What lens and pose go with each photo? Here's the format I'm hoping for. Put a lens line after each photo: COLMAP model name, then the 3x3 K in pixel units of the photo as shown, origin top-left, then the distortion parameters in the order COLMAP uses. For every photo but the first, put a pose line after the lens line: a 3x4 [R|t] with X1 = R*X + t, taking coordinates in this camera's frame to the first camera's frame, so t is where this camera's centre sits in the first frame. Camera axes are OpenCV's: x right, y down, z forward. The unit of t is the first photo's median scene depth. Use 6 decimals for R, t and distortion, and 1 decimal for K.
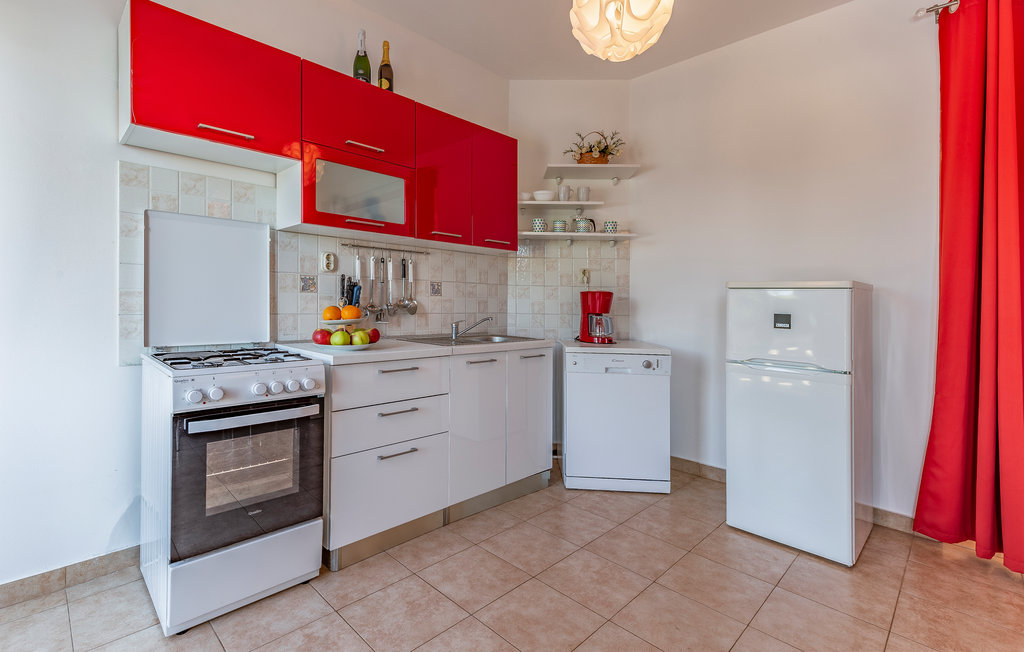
lens RADIAL K [[465.9, 0, 487.3], [0, 465.9, 299.6], [0, 0, 1]] dist [0.010313, -0.000230]
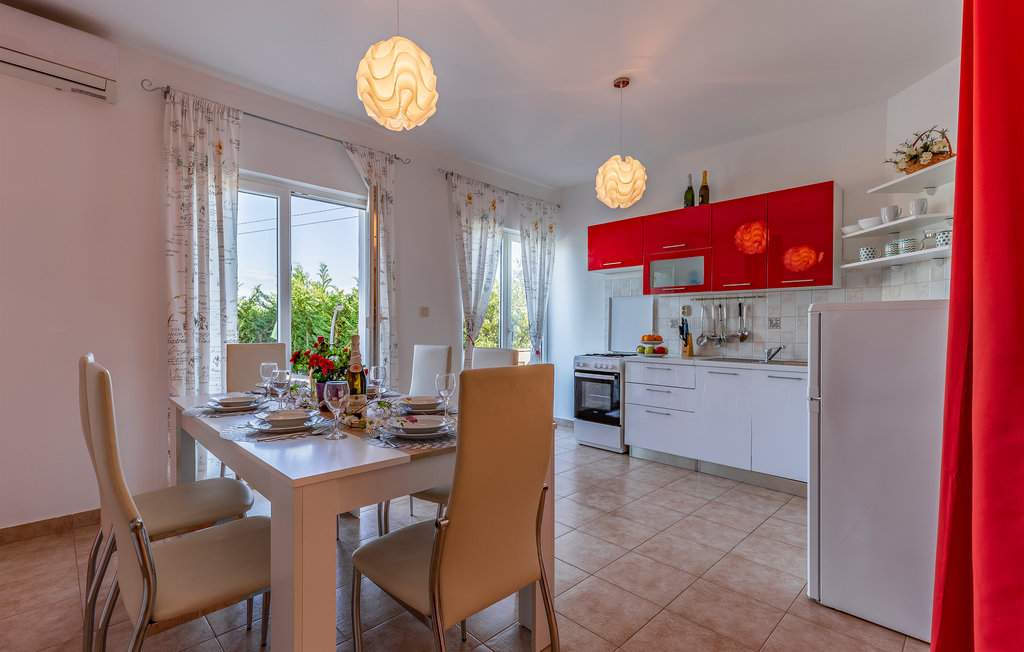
lens RADIAL K [[462.9, 0, 488.0], [0, 462.9, 340.9], [0, 0, 1]] dist [0.001726, 0.000184]
pose [[-0.009885, 0.004738, -0.999940, 1.646107], [-0.006282, 0.999969, 0.004800, 0.034901], [0.999931, 0.006329, -0.009855, 0.322677]]
